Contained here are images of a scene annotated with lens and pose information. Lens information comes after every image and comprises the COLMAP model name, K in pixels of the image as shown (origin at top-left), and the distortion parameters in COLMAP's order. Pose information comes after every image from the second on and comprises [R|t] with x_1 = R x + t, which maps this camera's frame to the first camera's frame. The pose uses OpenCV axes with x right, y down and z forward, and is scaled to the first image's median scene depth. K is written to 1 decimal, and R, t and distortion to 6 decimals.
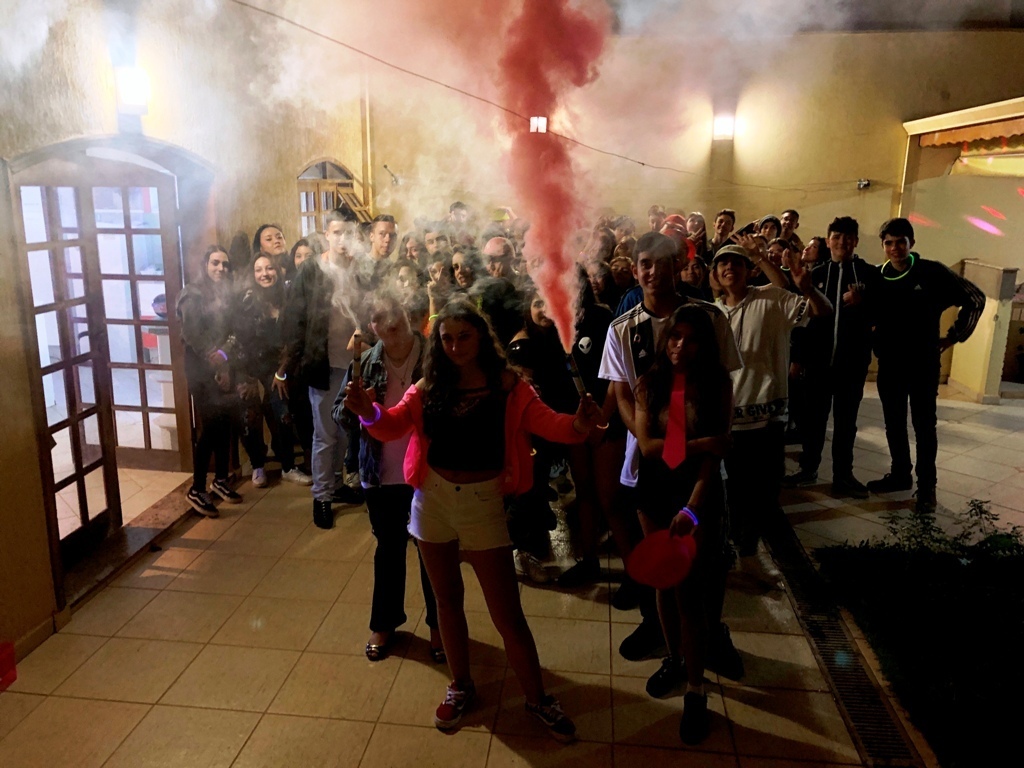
lens RADIAL K [[836.0, 0, 509.6], [0, 836.0, 382.7], [0, 0, 1]] dist [0.068746, 0.003959]
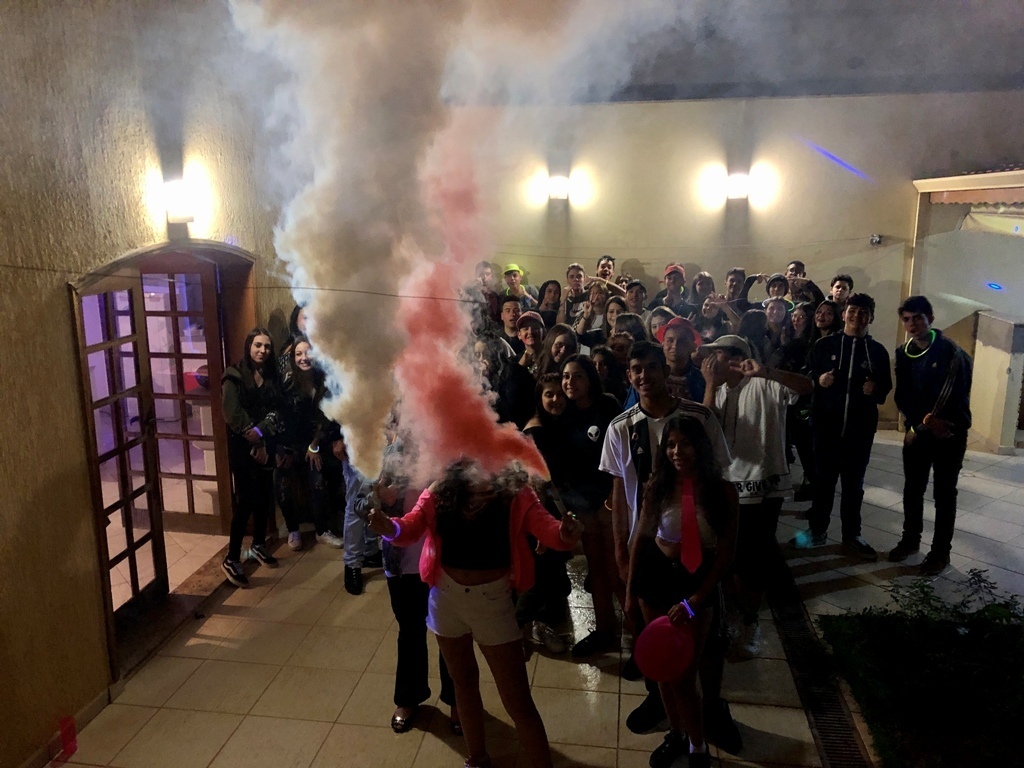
lens RADIAL K [[836.9, 0, 512.6], [0, 836.9, 384.7], [0, 0, 1]] dist [0.074552, -0.000215]
pose [[0.999215, -0.013245, -0.037341, 0.025016], [0.012334, 0.999623, -0.024538, -0.069253], [0.037652, 0.024058, 0.999001, -0.072538]]
